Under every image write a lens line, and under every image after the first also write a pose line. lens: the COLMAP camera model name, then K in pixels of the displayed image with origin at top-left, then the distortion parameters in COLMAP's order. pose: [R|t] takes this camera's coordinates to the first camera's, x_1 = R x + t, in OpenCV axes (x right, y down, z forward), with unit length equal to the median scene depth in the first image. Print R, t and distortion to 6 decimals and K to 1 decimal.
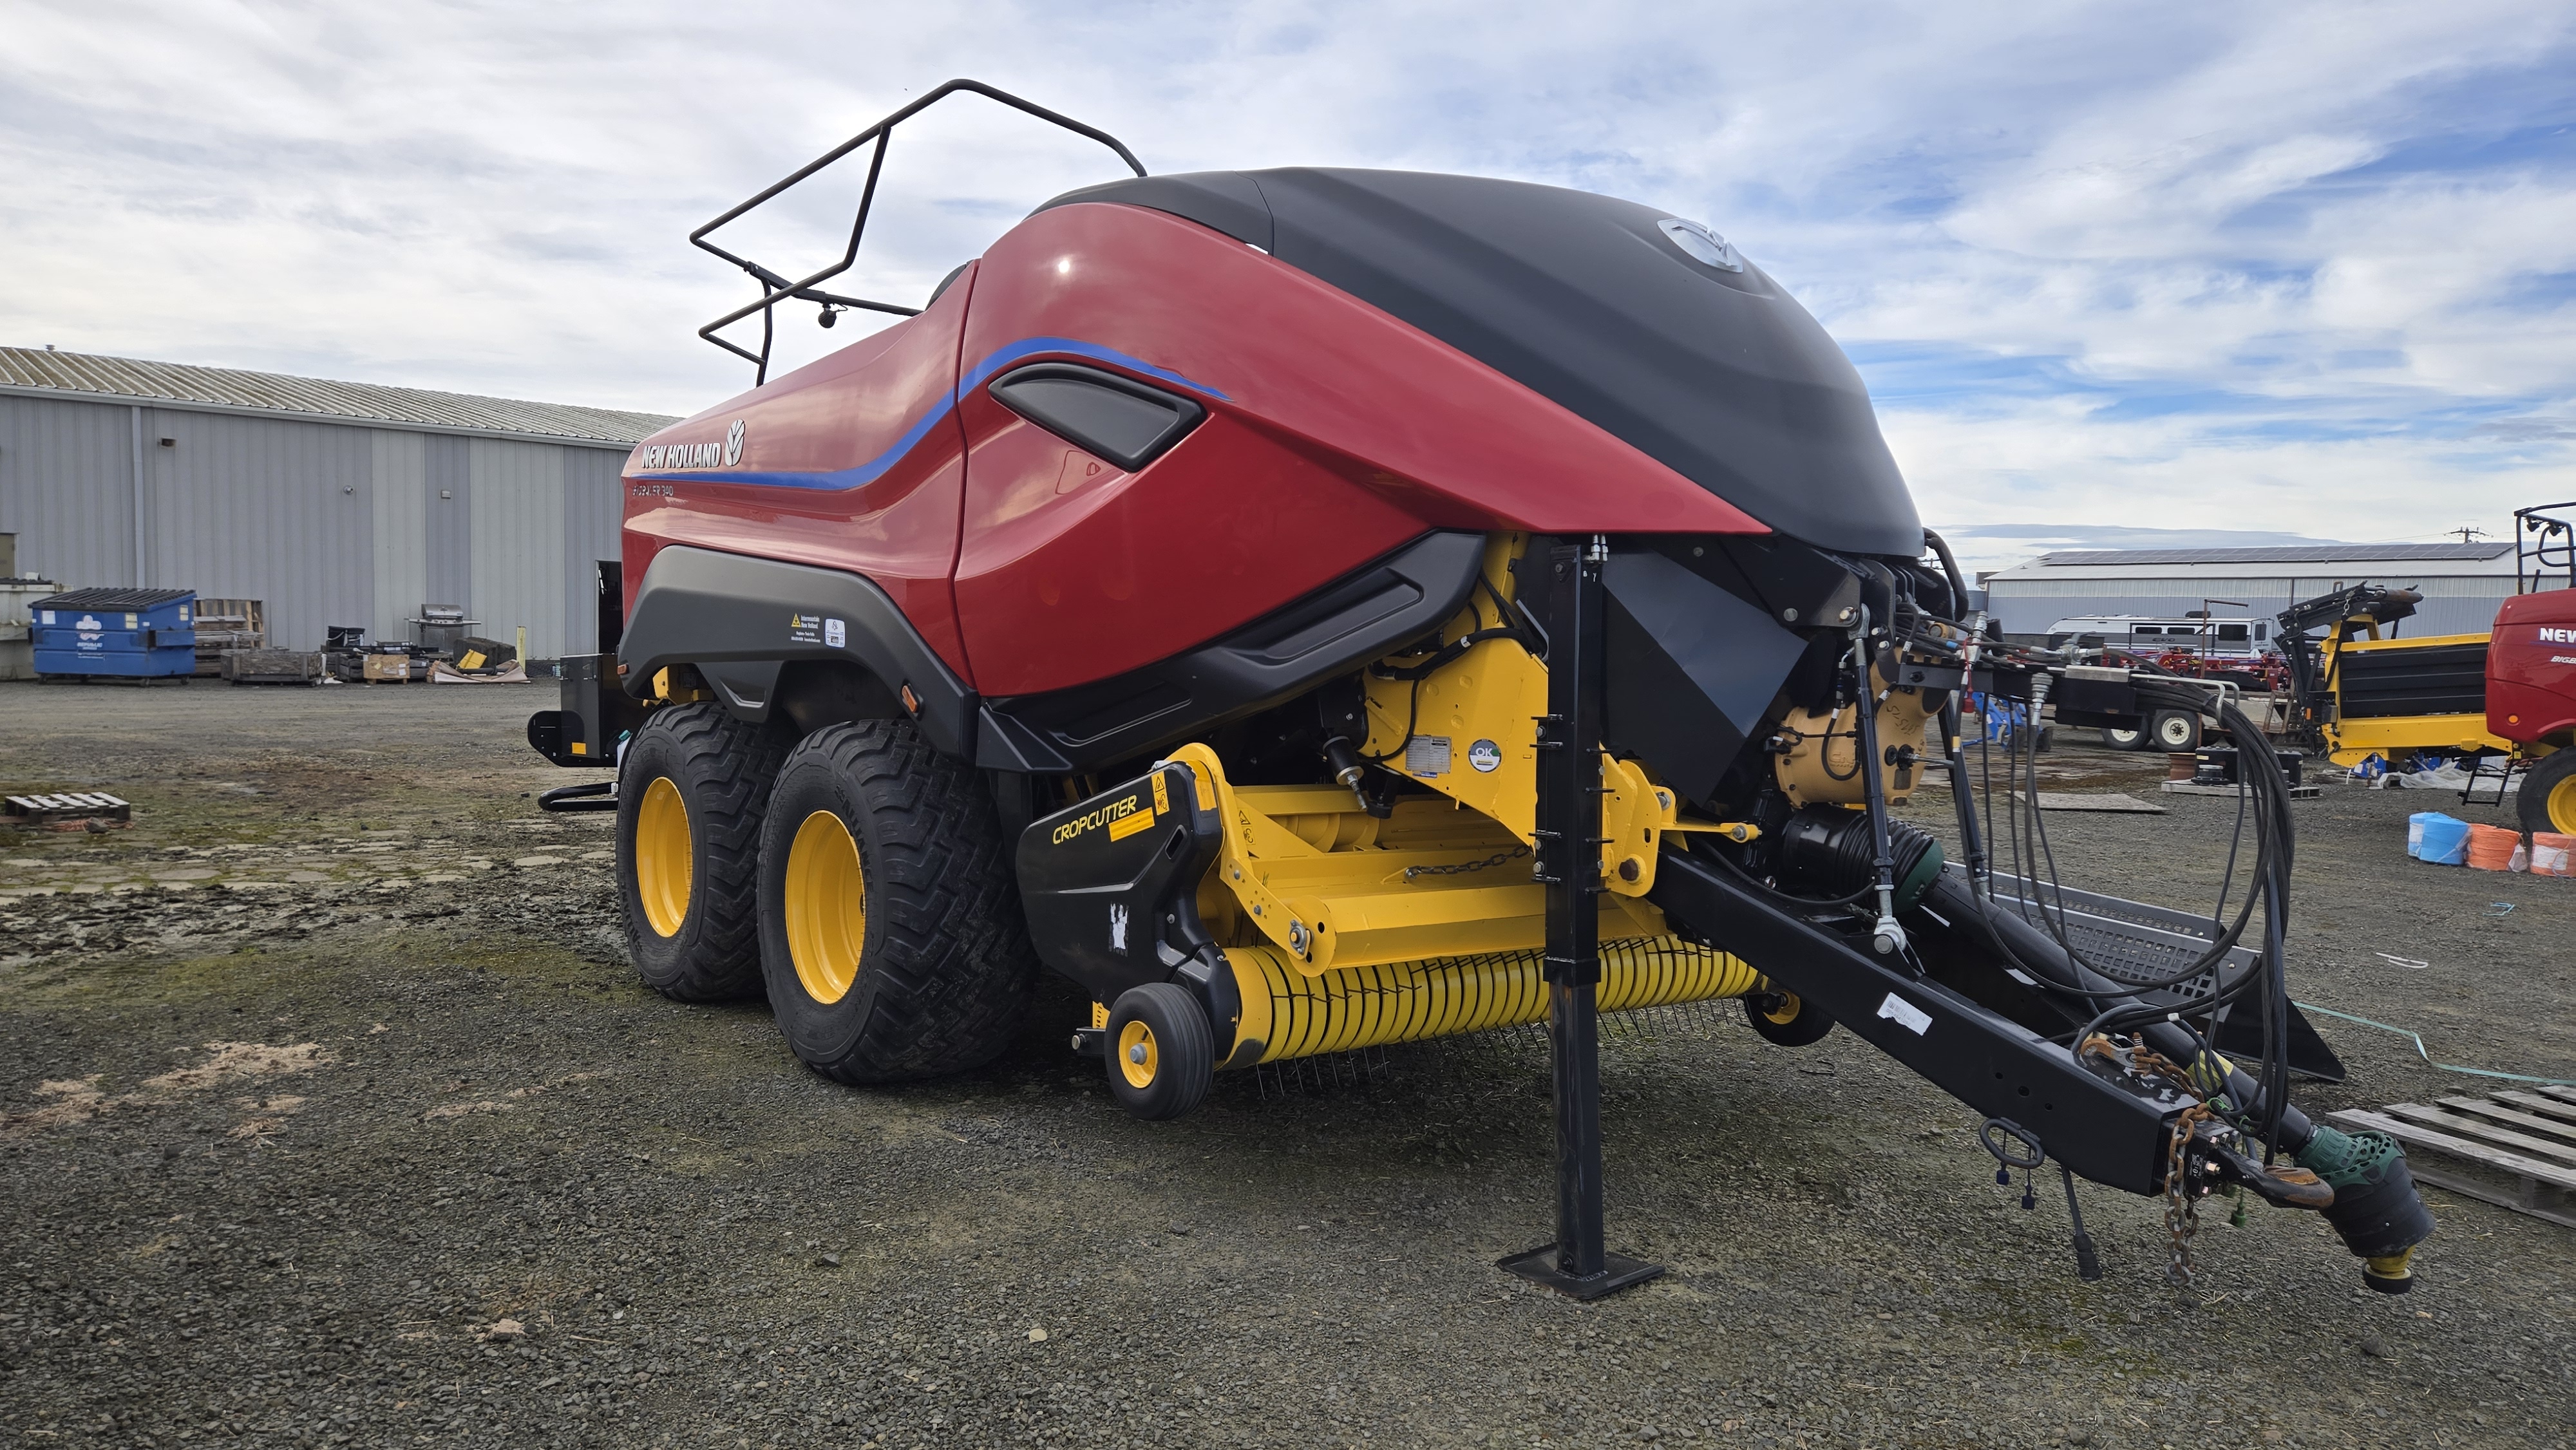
lens RADIAL K [[1688.4, 0, 1285.9], [0, 1688.4, 746.8], [0, 0, 1]] dist [0.081023, -0.073296]
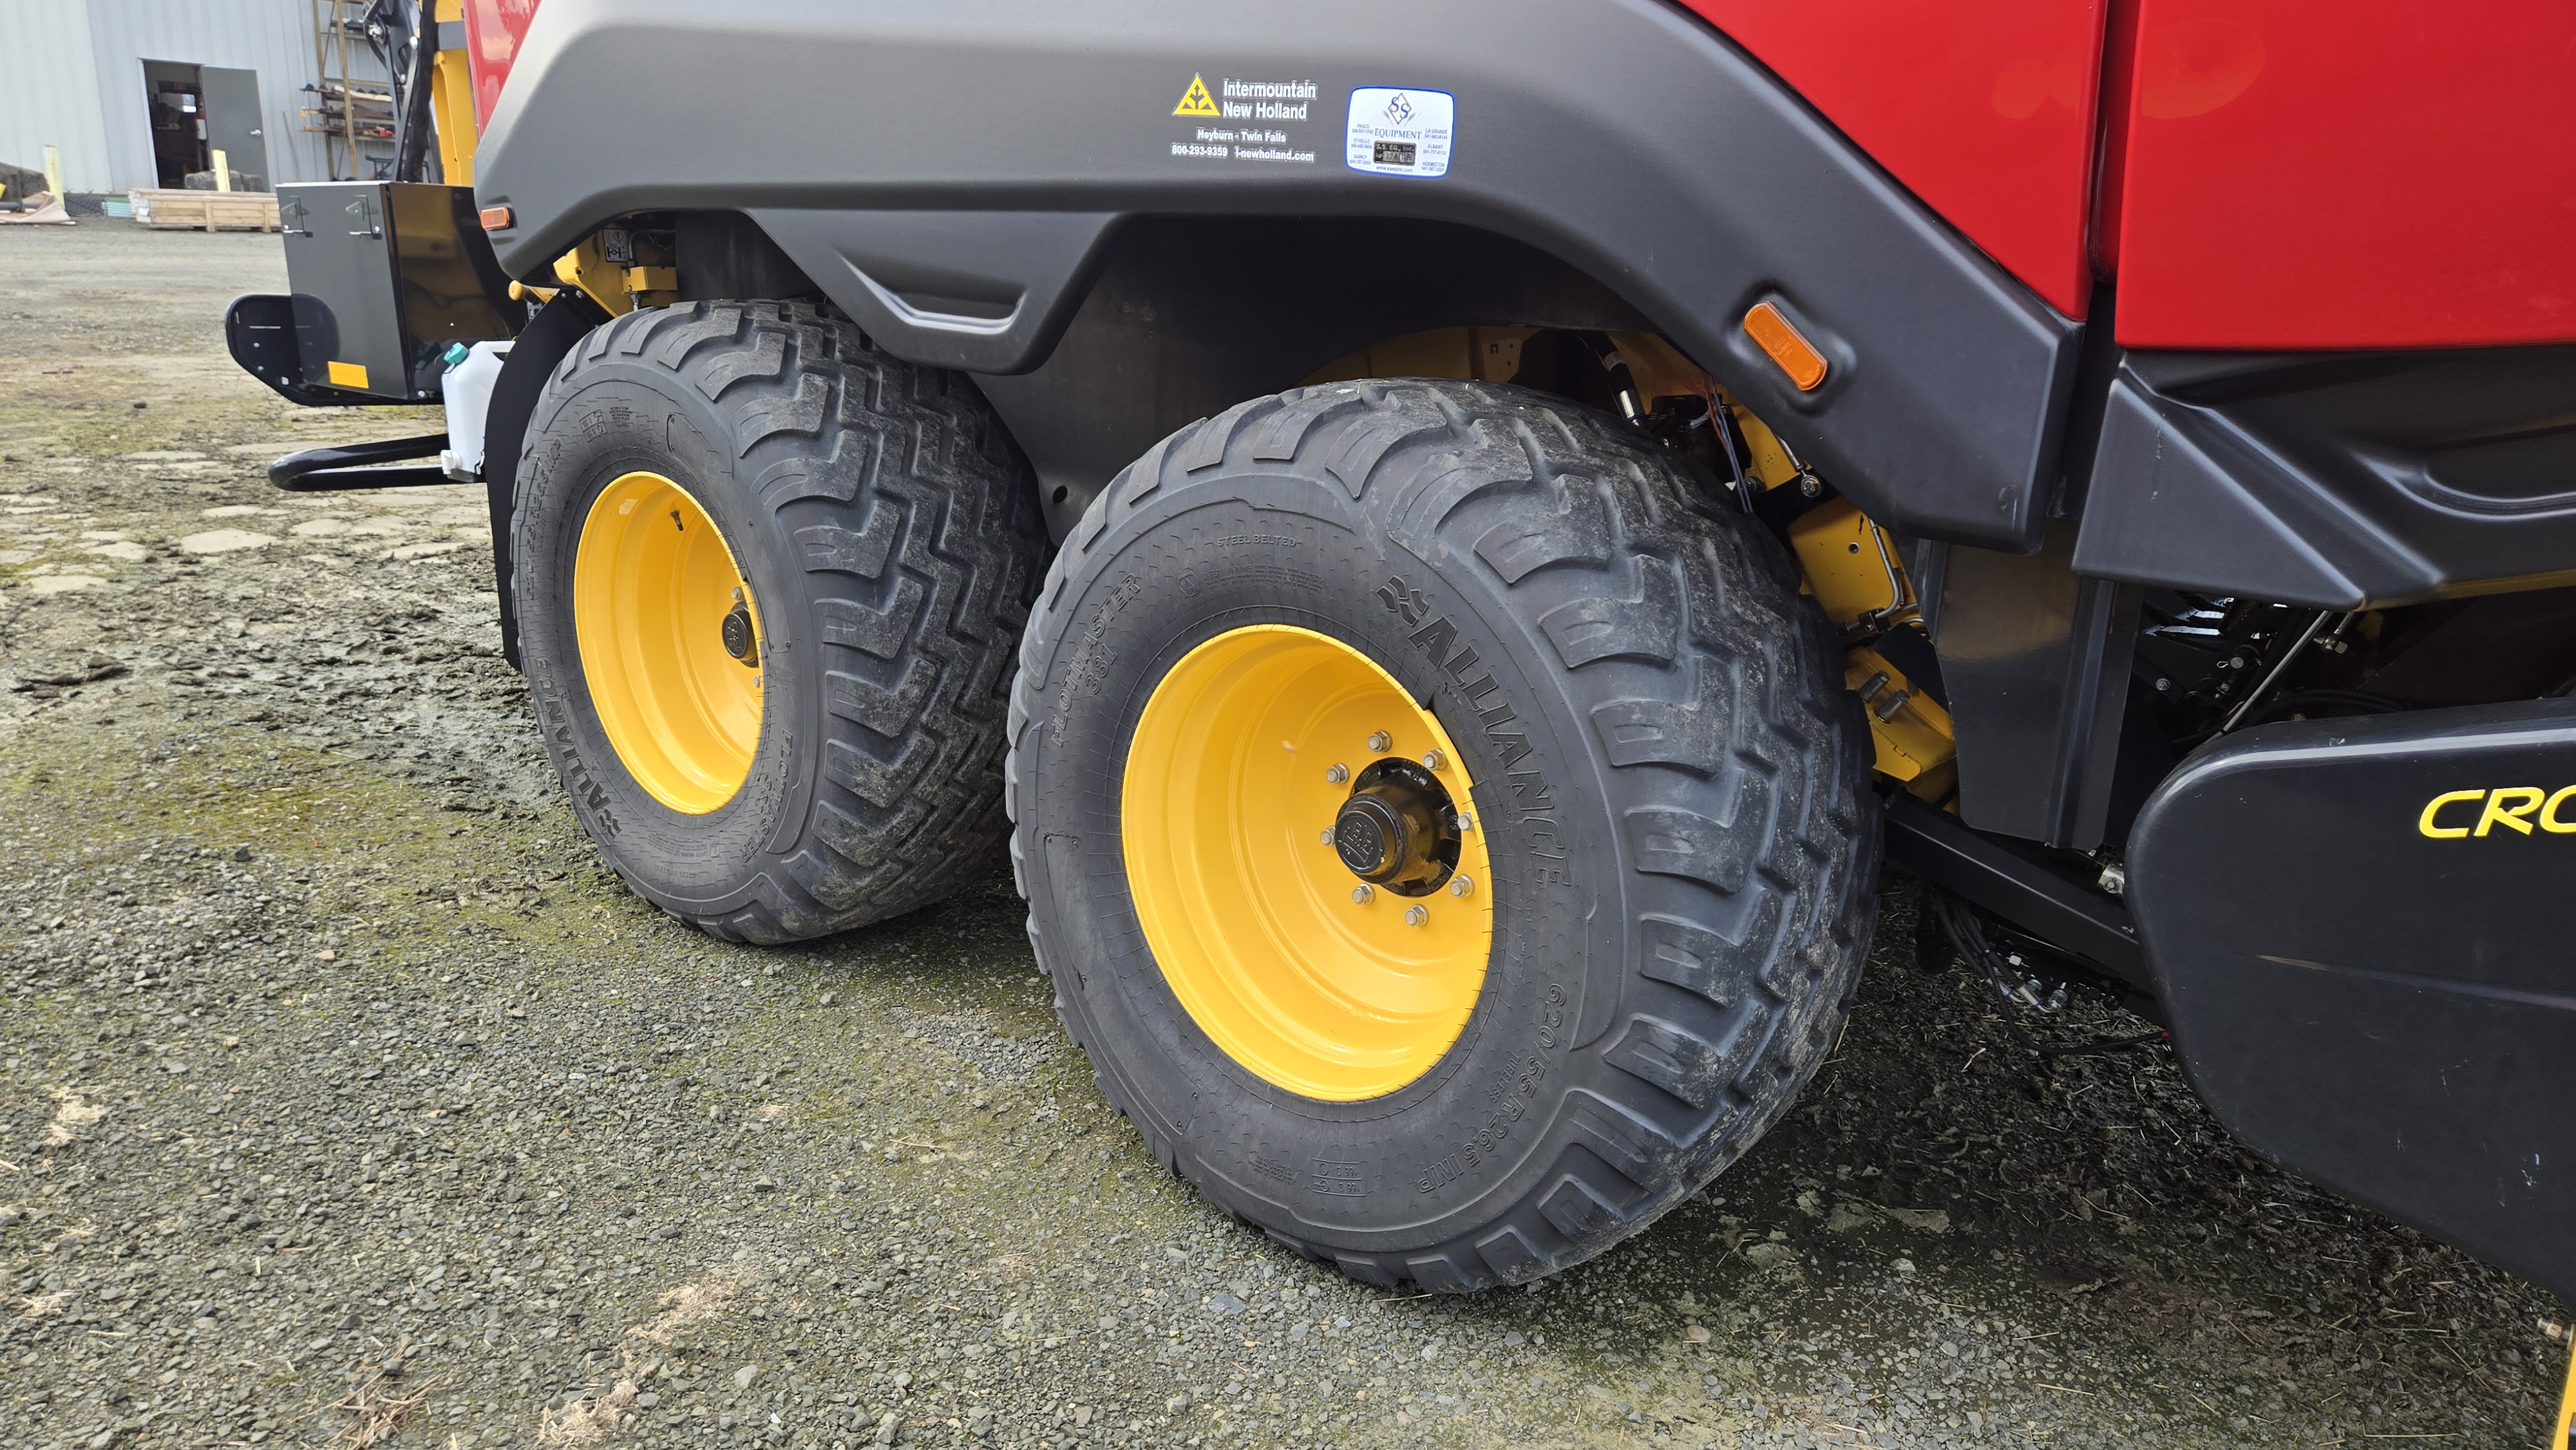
lens RADIAL K [[1675.4, 0, 1243.1], [0, 1675.4, 735.9], [0, 0, 1]] dist [0.078541, -0.075189]
pose [[0.983862, -0.028130, 0.176704, -0.306166], [-0.015142, 0.970933, 0.238874, -0.025189], [-0.178287, -0.237695, 0.954838, 0.551626]]
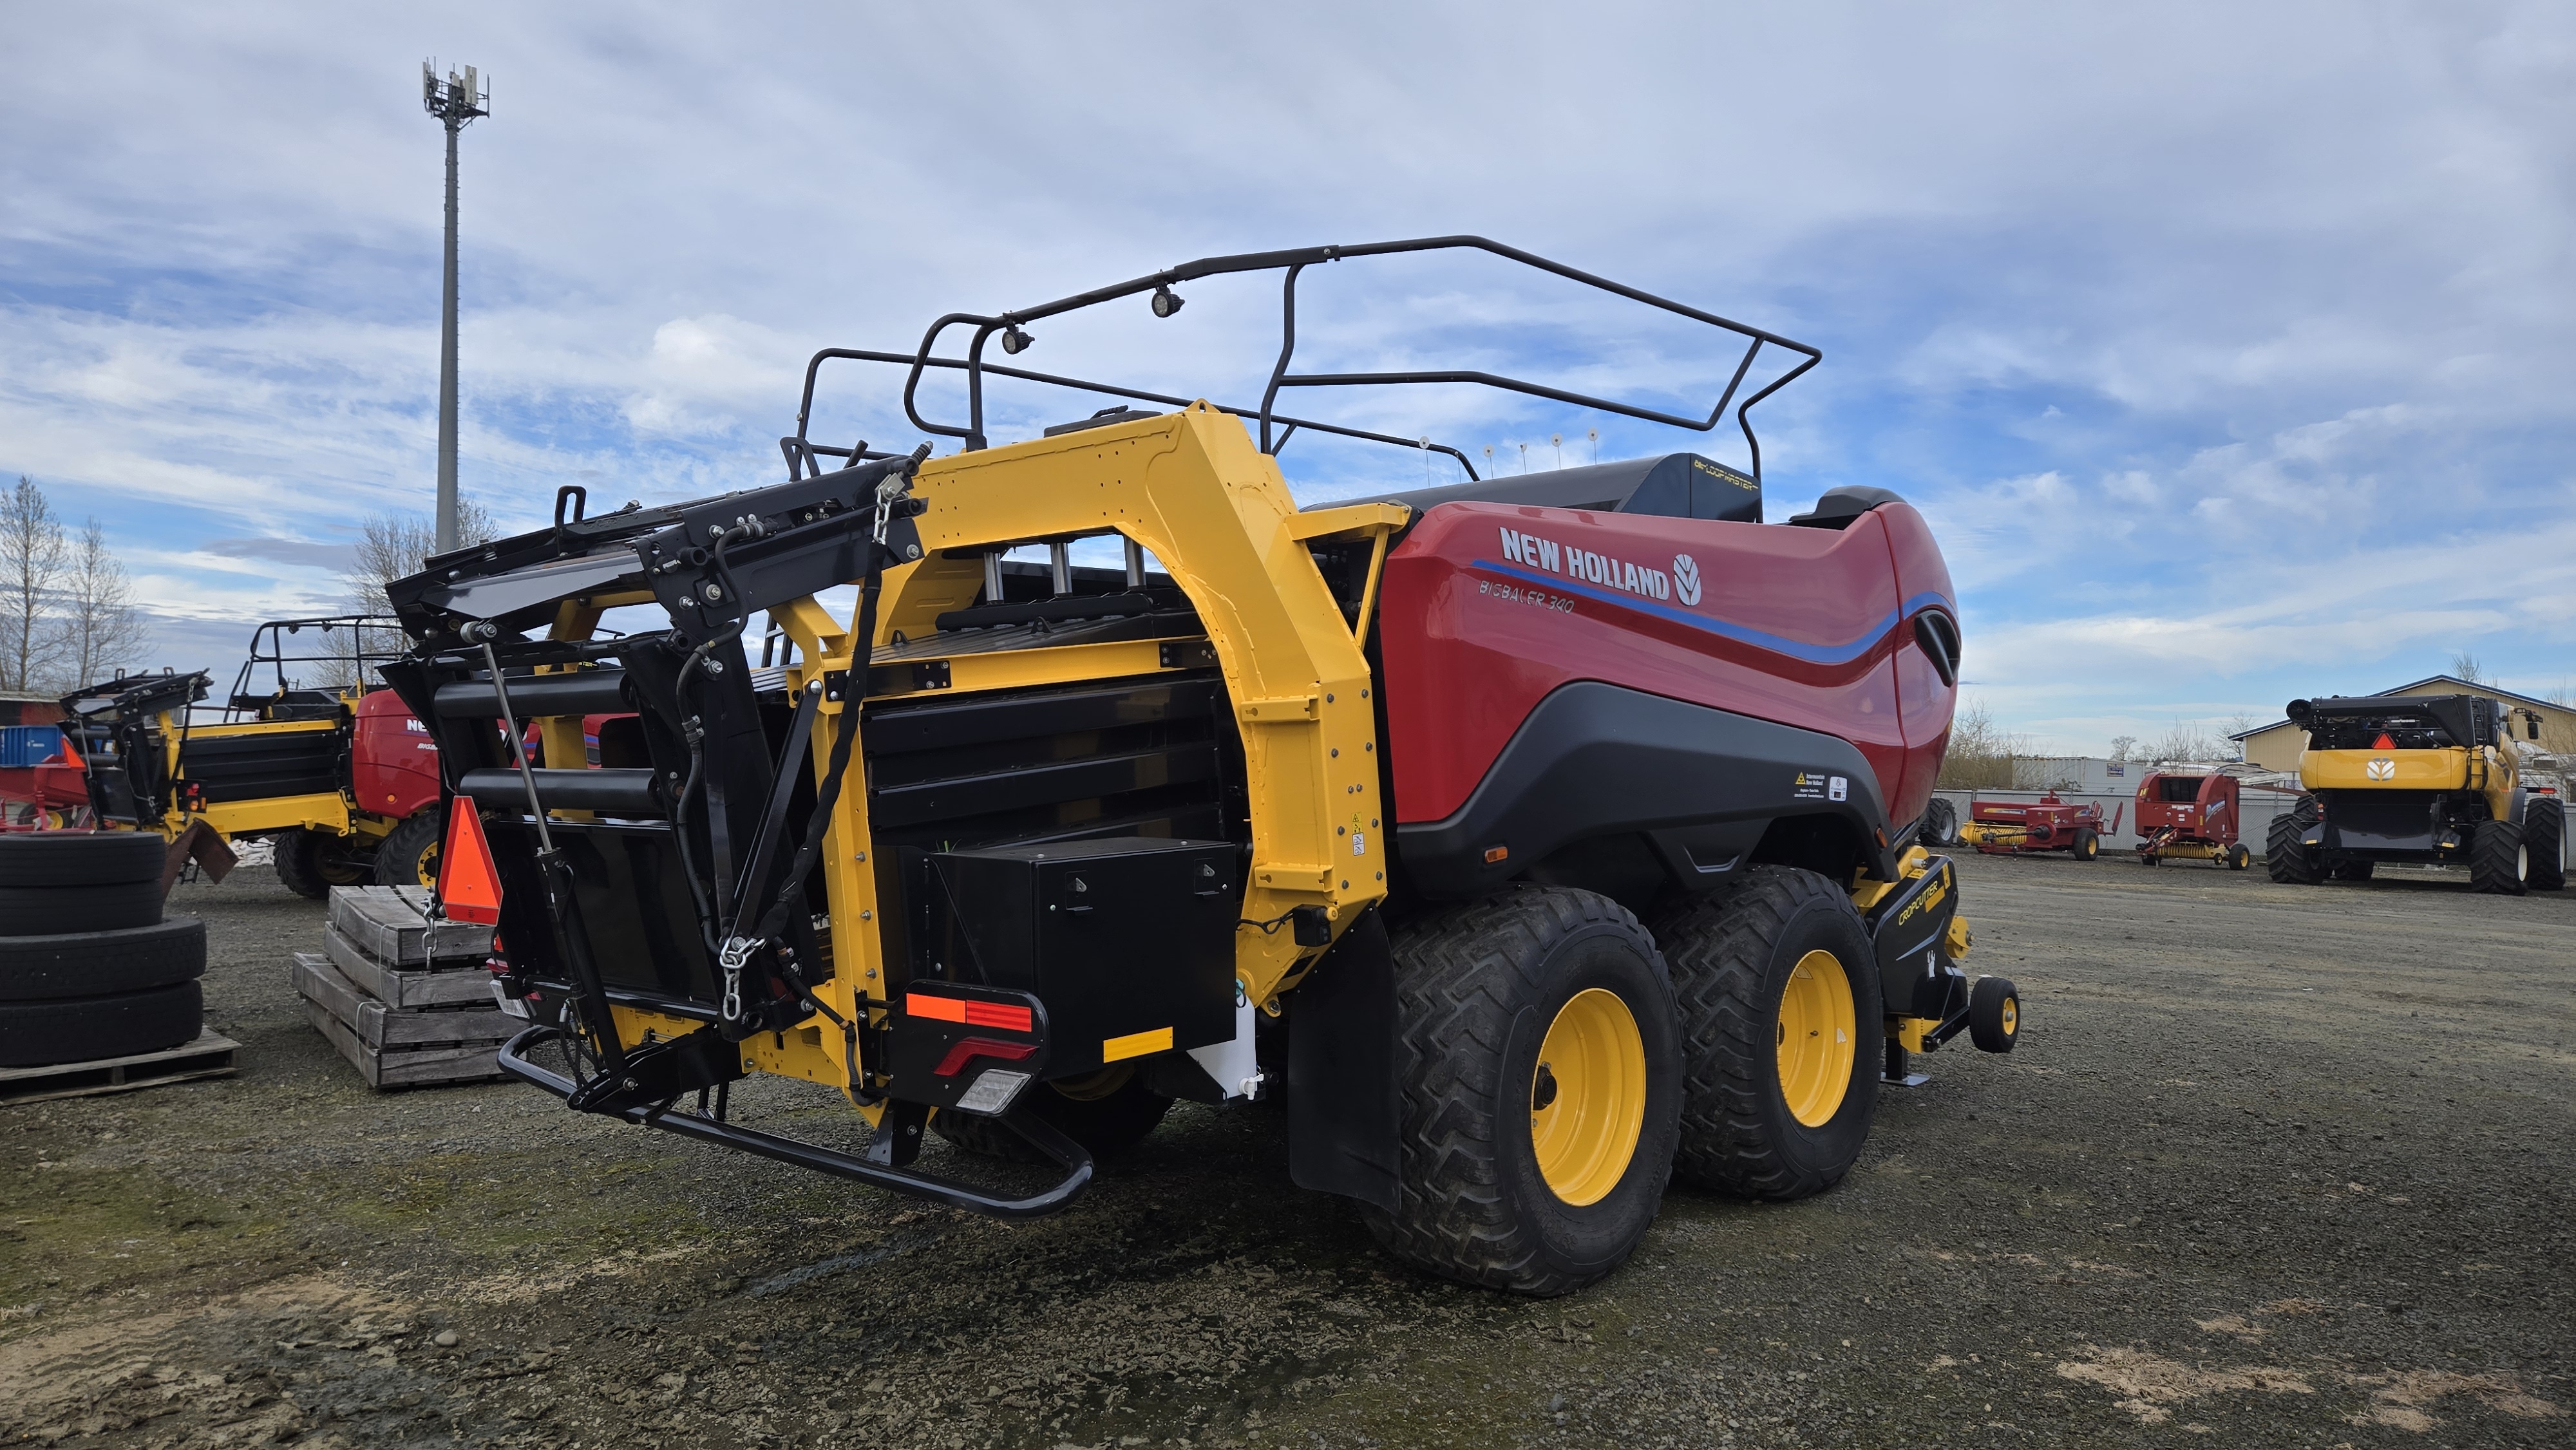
lens RADIAL K [[1675.4, 0, 1243.1], [0, 1675.4, 735.9], [0, 0, 1]] dist [0.078541, -0.075189]
pose [[-0.140302, -0.011038, 0.990047, -1.134416], [0.043757, 0.998892, 0.017338, -0.118816], [-0.989141, 0.045754, -0.139664, 1.319349]]
